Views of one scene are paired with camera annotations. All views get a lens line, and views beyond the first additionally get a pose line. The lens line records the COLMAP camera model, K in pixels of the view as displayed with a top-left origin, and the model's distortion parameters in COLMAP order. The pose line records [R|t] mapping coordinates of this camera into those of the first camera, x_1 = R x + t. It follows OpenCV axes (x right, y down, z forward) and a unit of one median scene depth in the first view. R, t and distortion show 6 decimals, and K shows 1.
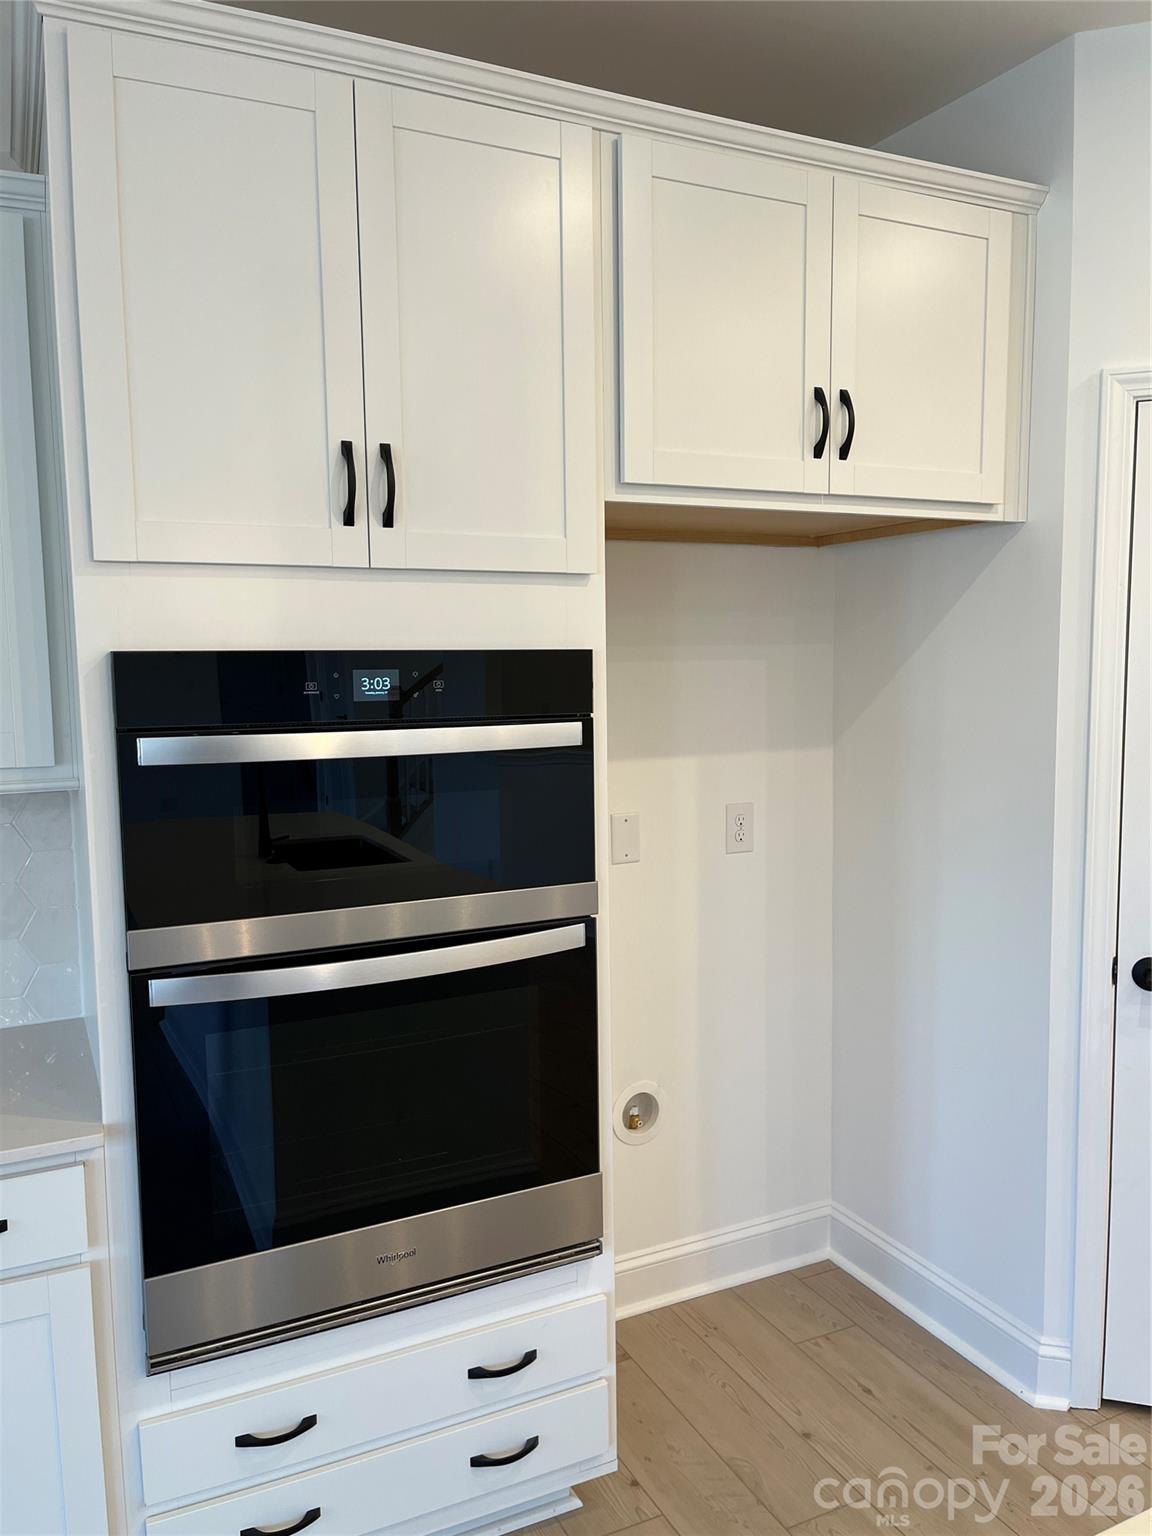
lens RADIAL K [[1162.8, 0, 576.7], [0, 1162.8, 771.9], [0, 0, 1]] dist [0.072550, -0.105633]
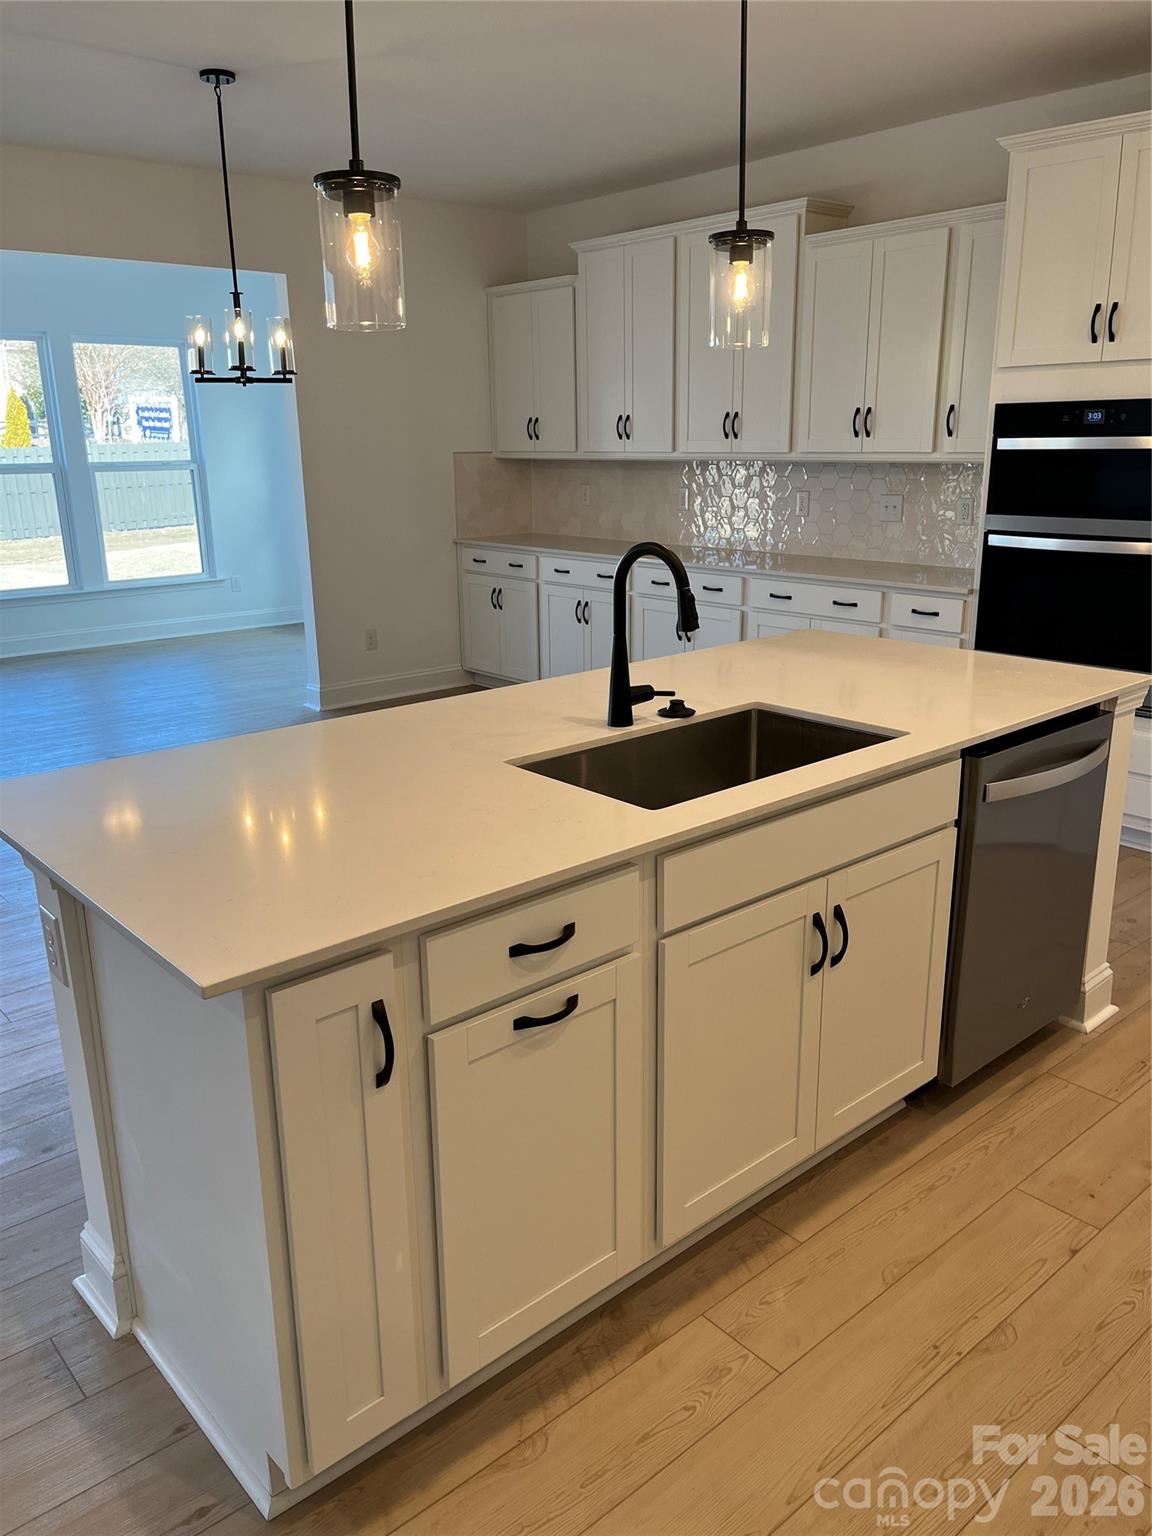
lens RADIAL K [[1162.8, 0, 576.7], [0, 1162.8, 771.9], [0, 0, 1]] dist [0.072550, -0.105633]
pose [[0.263993, 0.278642, -0.923399, 1.798452], [-0.080219, 0.960388, 0.266870, 0.056162], [0.961183, 0.003622, 0.275888, -0.563967]]
